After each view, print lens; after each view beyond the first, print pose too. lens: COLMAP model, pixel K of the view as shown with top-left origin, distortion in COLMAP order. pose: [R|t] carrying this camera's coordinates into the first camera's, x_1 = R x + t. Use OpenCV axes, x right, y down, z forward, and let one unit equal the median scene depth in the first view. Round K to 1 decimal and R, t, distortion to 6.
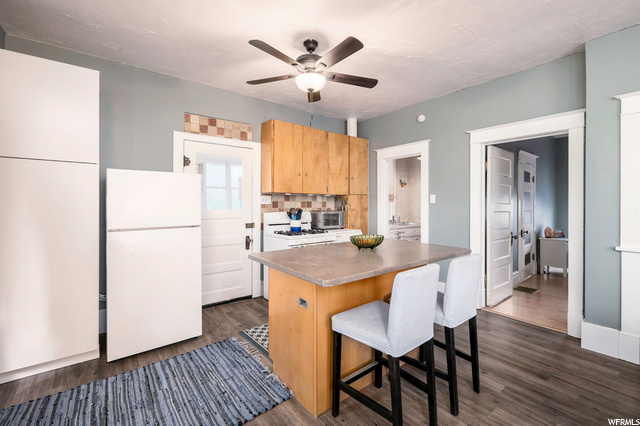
lens RADIAL K [[280.0, 0, 323.3], [0, 280.0, 201.2], [0, 0, 1]] dist [0.004097, -0.002462]
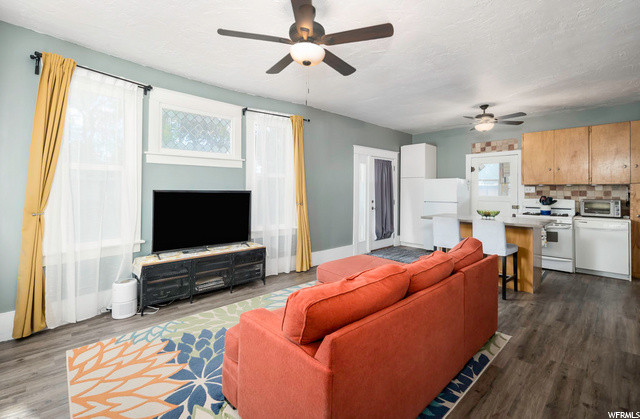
lens RADIAL K [[284.7, 0, 315.8], [0, 284.7, 188.4], [0, 0, 1]] dist [-0.003023, -0.002146]
pose [[0.075698, -0.001218, -0.997130, 1.163356], [0.008996, 0.999959, -0.000538, -0.020602], [0.997090, -0.008930, 0.075706, -0.167843]]
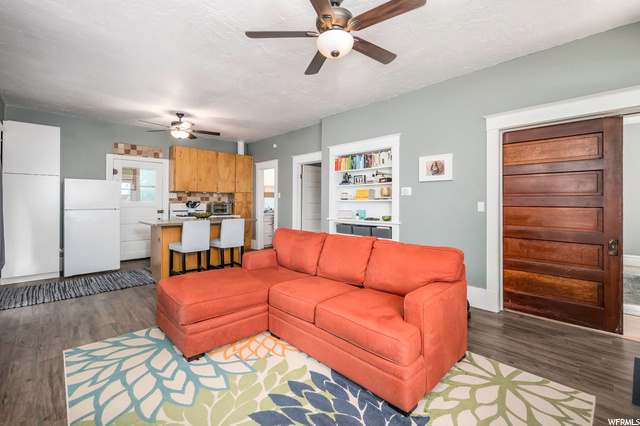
lens RADIAL K [[280.0, 0, 325.1], [0, 280.0, 202.7], [0, 0, 1]] dist [0.004097, -0.002462]
pose [[0.994658, 0.004934, 0.103104, 0.506866], [-0.006328, 0.999893, 0.013201, 0.009582], [-0.103028, -0.013783, 0.994583, -0.687711]]
